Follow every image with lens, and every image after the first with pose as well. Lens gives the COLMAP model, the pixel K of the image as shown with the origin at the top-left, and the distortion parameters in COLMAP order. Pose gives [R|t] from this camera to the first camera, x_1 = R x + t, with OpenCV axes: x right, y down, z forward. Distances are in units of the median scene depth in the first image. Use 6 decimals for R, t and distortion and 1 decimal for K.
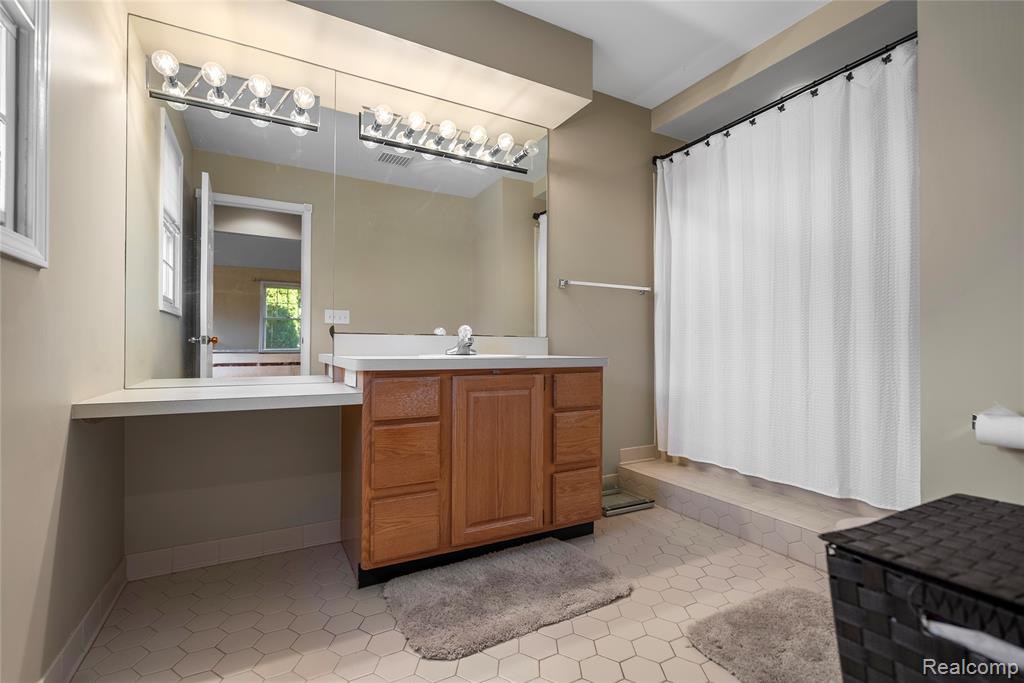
lens RADIAL K [[465.9, 0, 509.3], [0, 465.9, 343.5], [0, 0, 1]] dist [-0.011357, 0.003511]
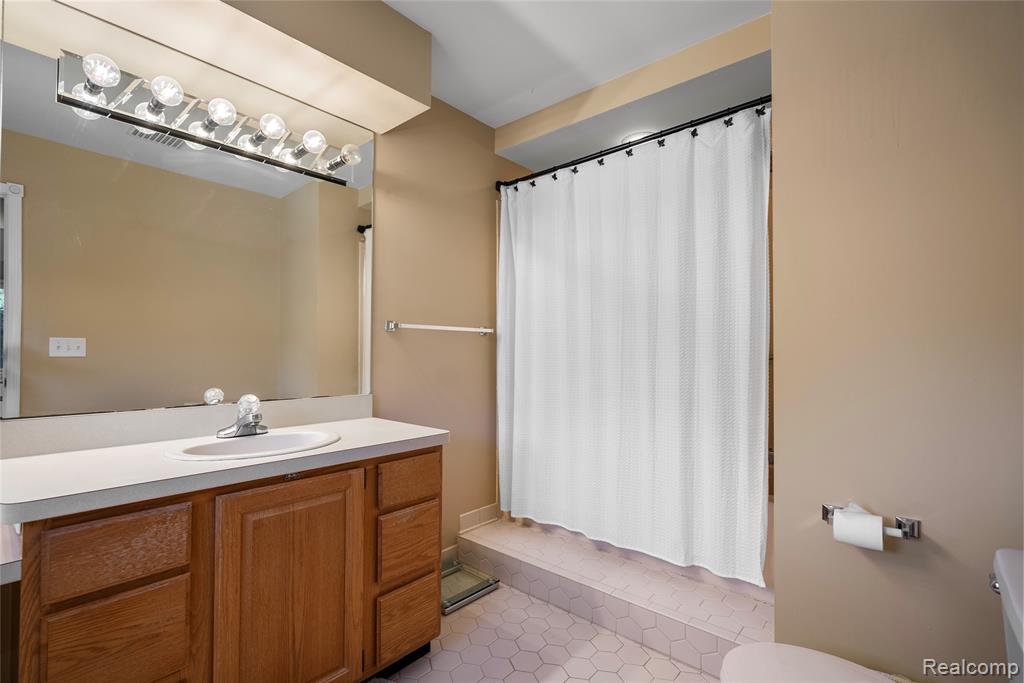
lens RADIAL K [[465.9, 0, 512.1], [0, 465.9, 345.5], [0, 0, 1]] dist [-0.011357, 0.003511]
pose [[0.934717, 0.005233, 0.355354, 0.026257], [-0.003991, 0.999983, -0.004228, -0.108006], [-0.355371, 0.002534, 0.934722, 0.196598]]
